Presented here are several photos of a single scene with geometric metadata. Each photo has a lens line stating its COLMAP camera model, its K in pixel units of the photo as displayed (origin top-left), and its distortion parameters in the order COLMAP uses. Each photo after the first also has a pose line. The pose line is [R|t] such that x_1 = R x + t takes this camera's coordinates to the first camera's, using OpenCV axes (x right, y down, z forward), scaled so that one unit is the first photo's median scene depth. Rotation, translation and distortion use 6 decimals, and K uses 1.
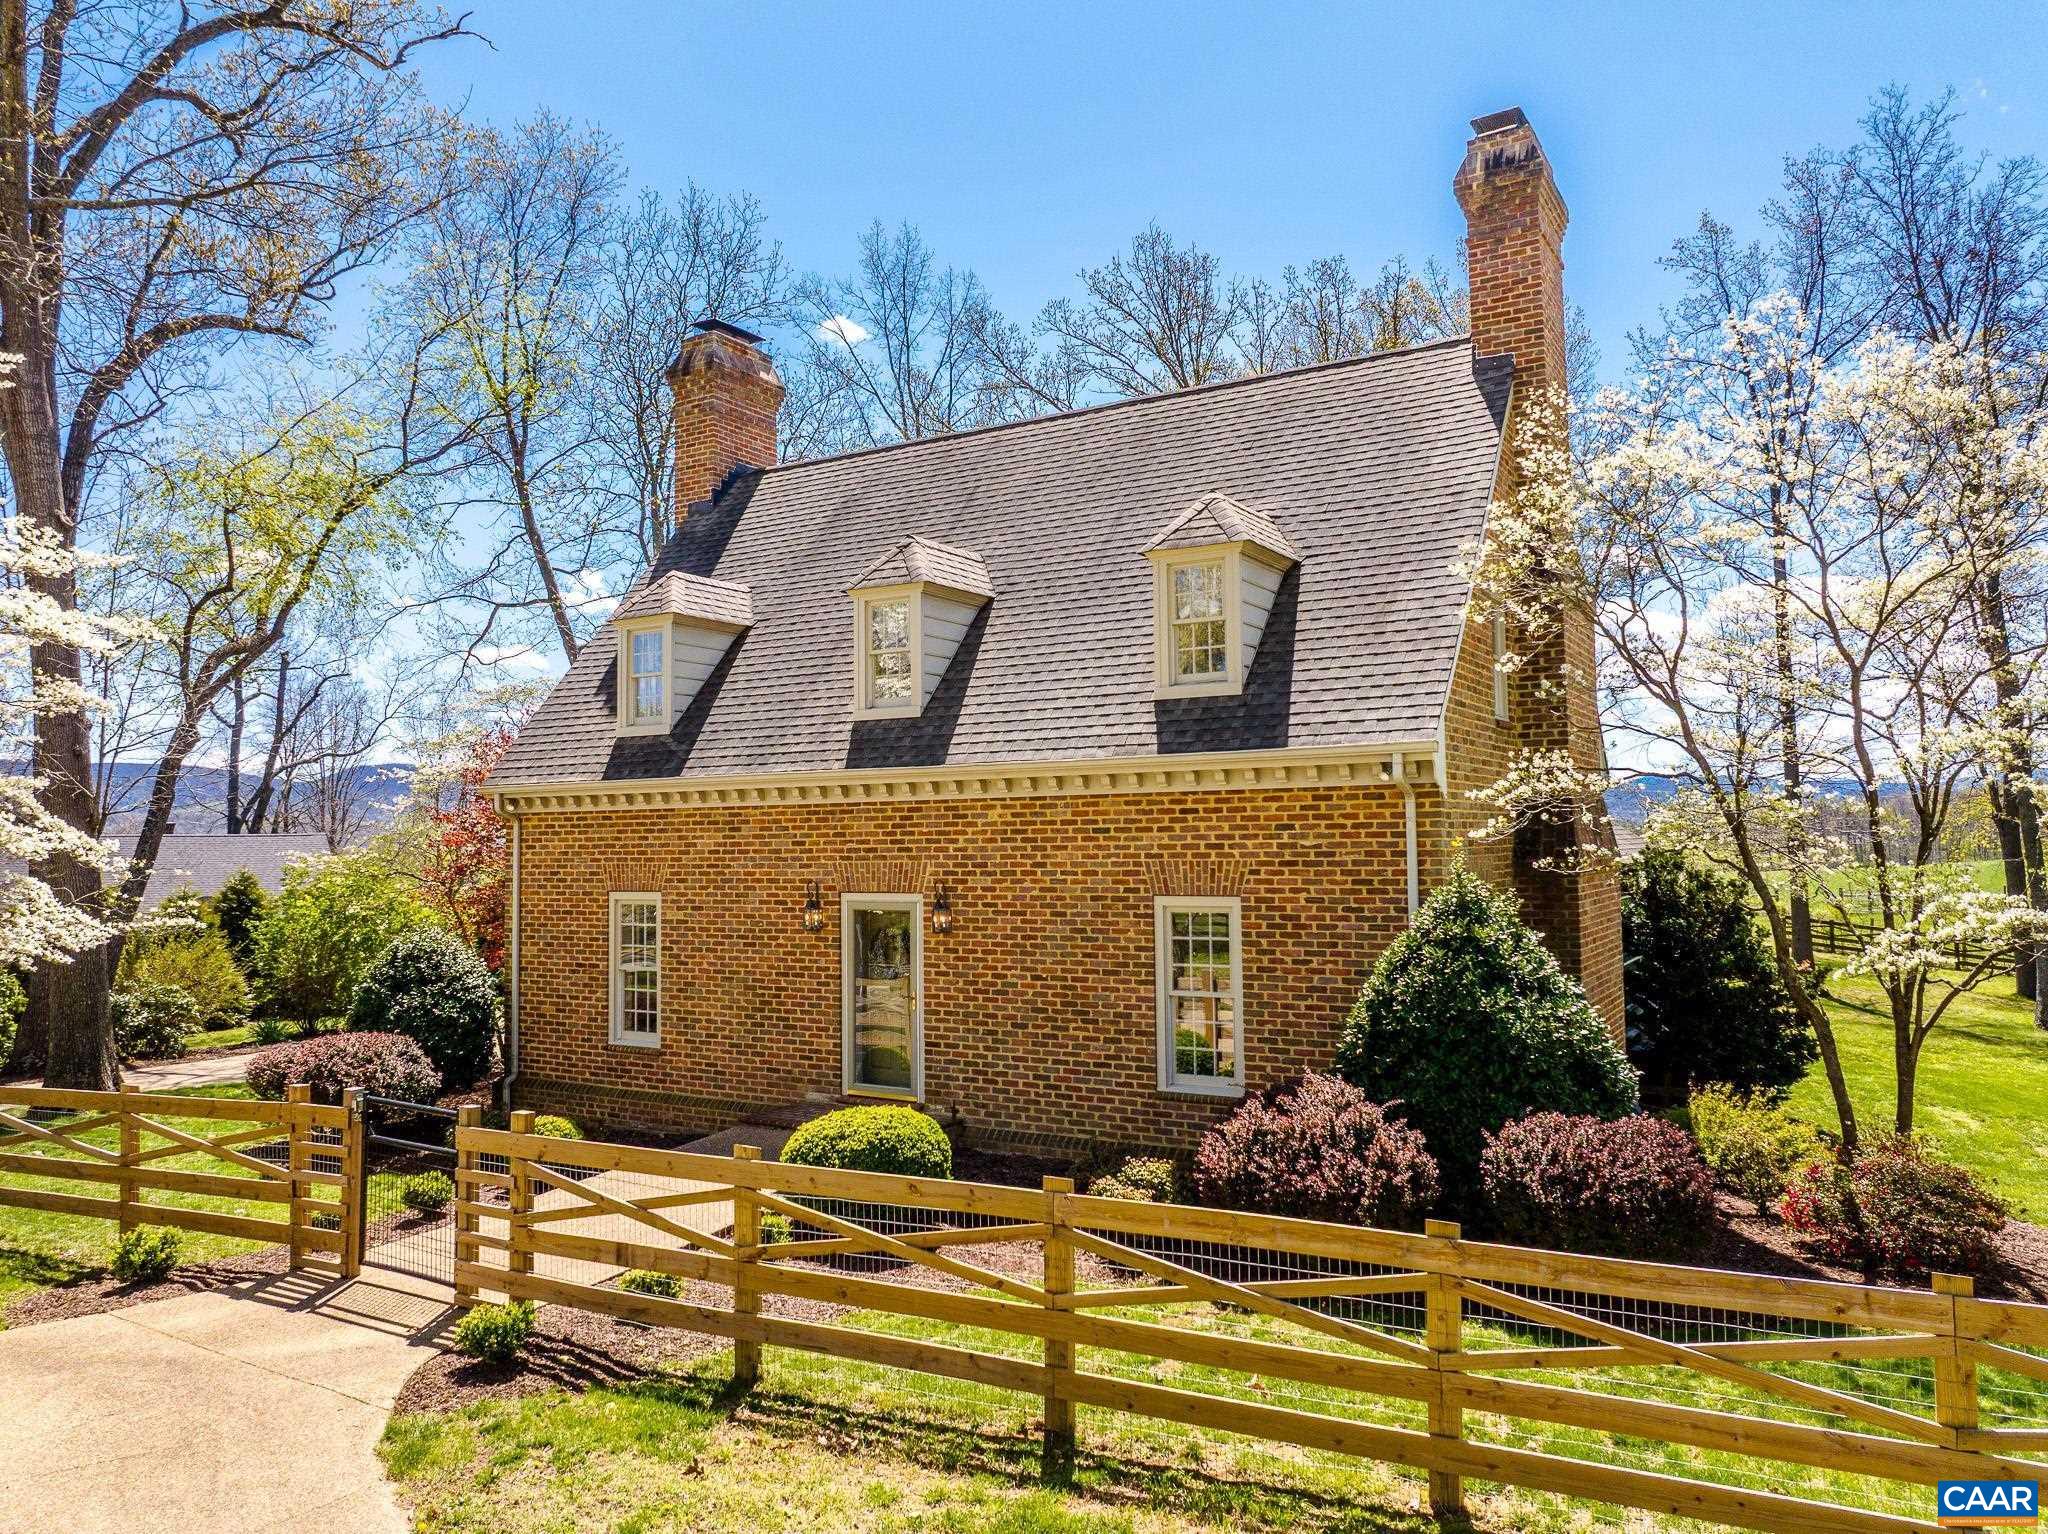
lens RADIAL K [[1417.7, 0, 1021.6], [0, 1417.7, 761.8], [0, 0, 1]] dist [-0.038245, 0.007989]
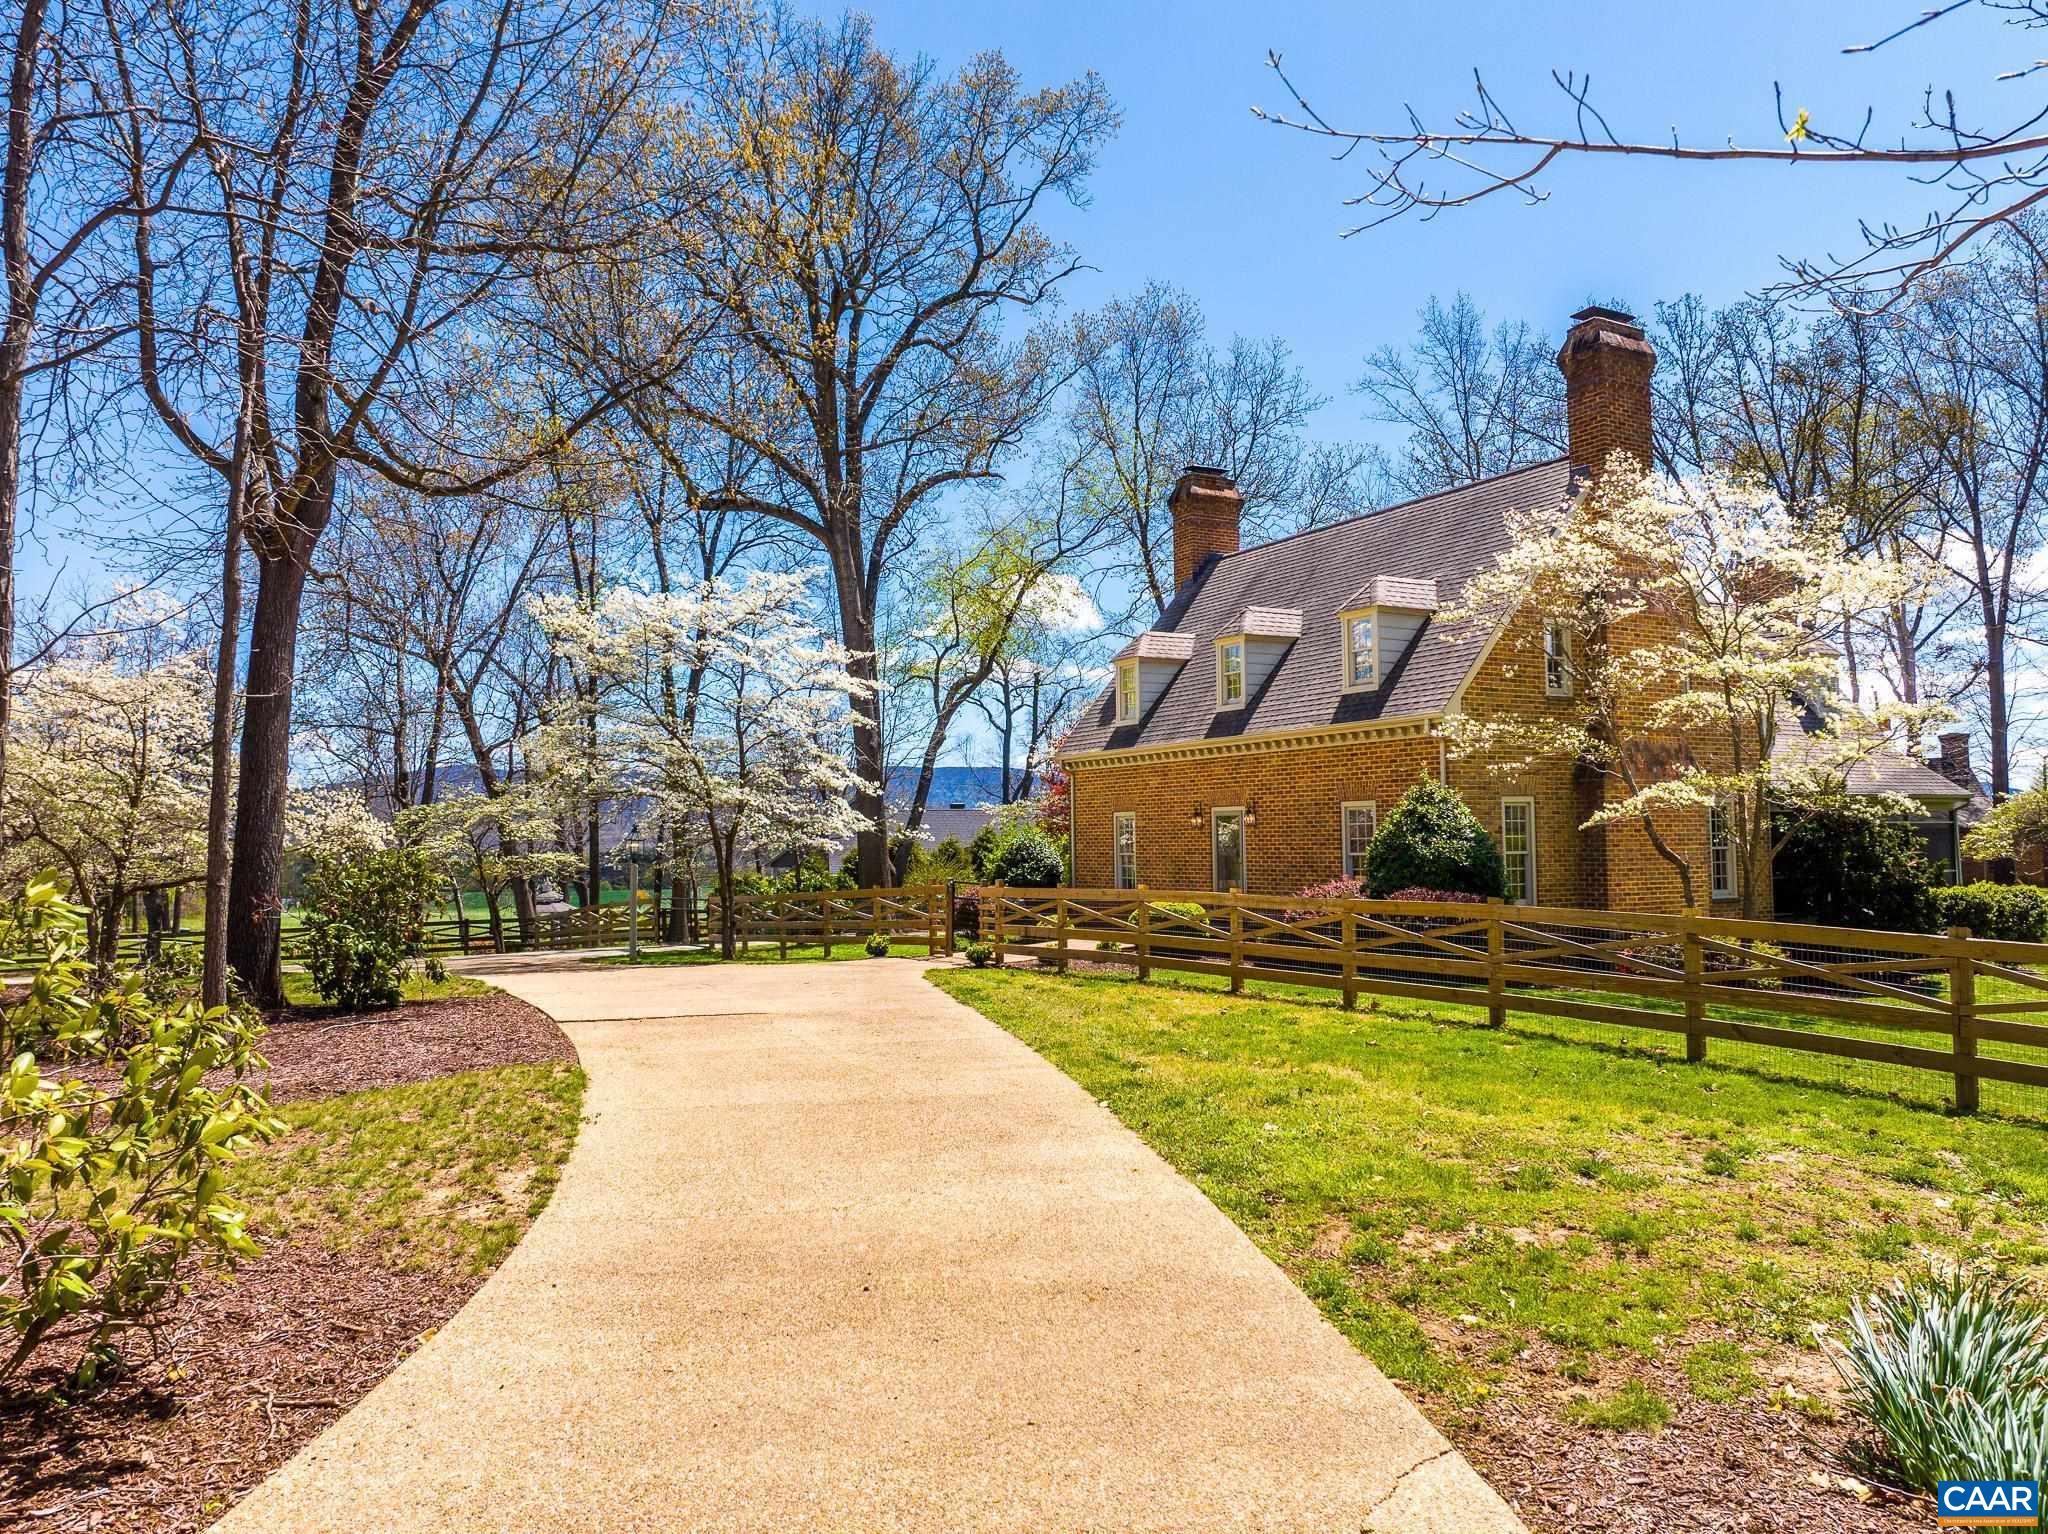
lens RADIAL K [[1417.7, 0, 1054.6], [0, 1417.7, 762.7], [0, 0, 1]] dist [-0.038245, 0.007989]
pose [[0.875931, -0.026028, -0.481734, 0.331350], [0.029691, 0.999559, -0.000019, 0.016729], [0.481522, -0.014286, 0.876317, -0.399273]]
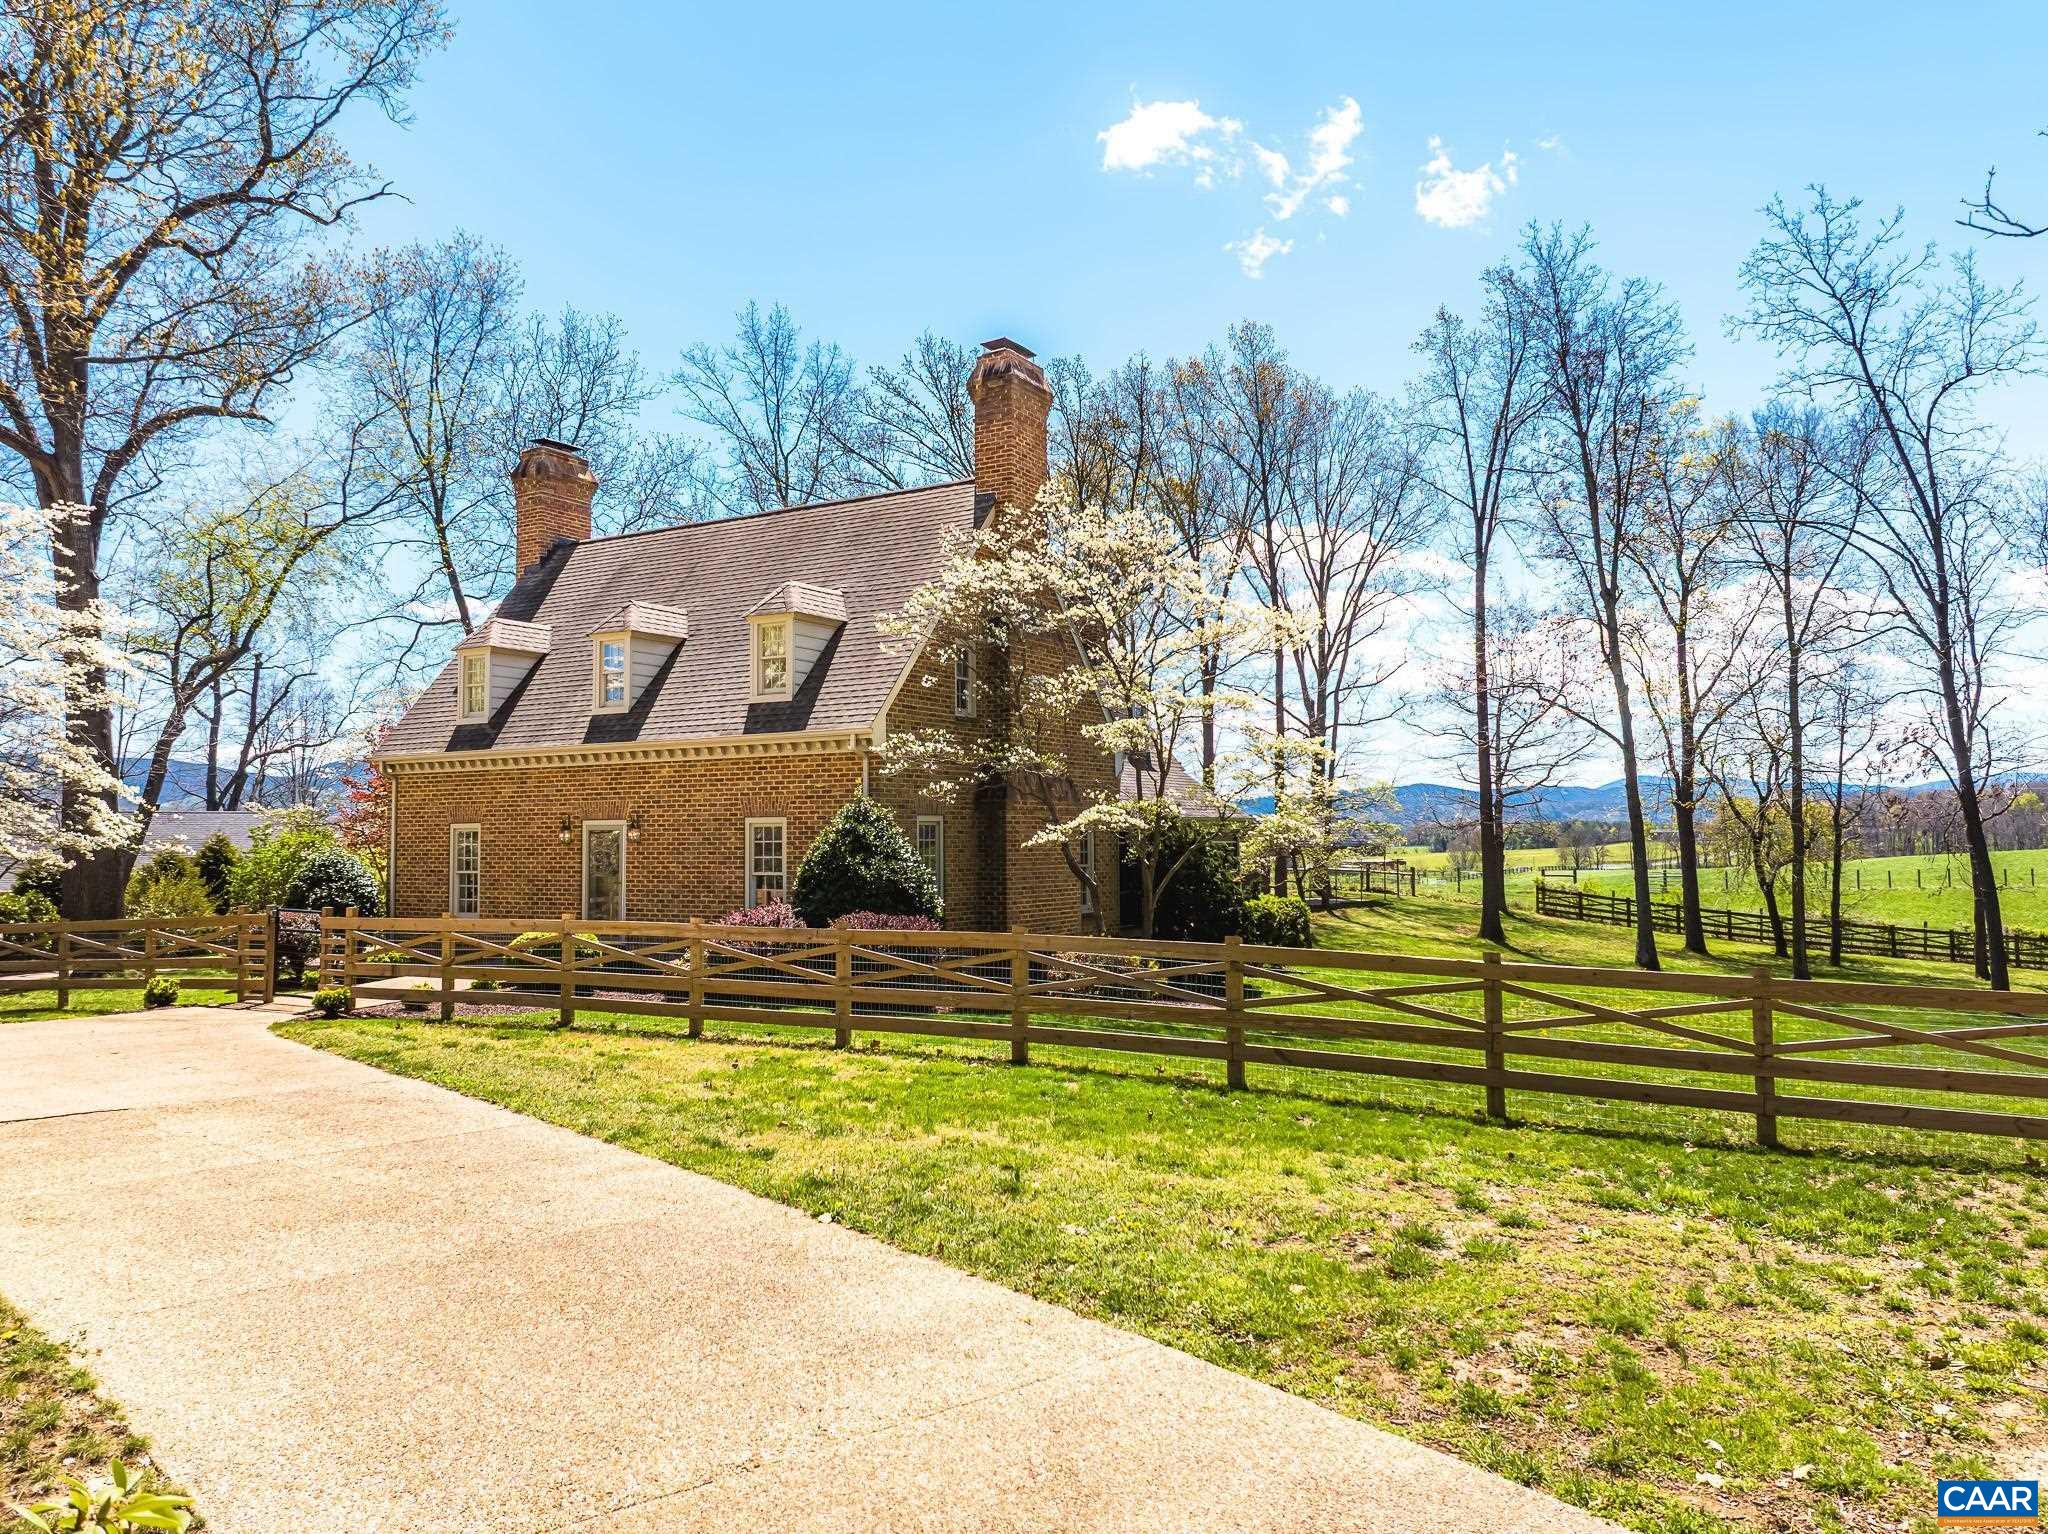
lens RADIAL K [[1417.7, 0, 1023.6], [0, 1417.7, 763.5], [0, 0, 1]] dist [-0.038245, 0.007989]
pose [[0.999910, 0.005494, 0.012269, 0.207496], [-0.005518, 0.999983, 0.001939, 0.012055], [-0.012259, -0.002007, 0.999923, -0.365232]]
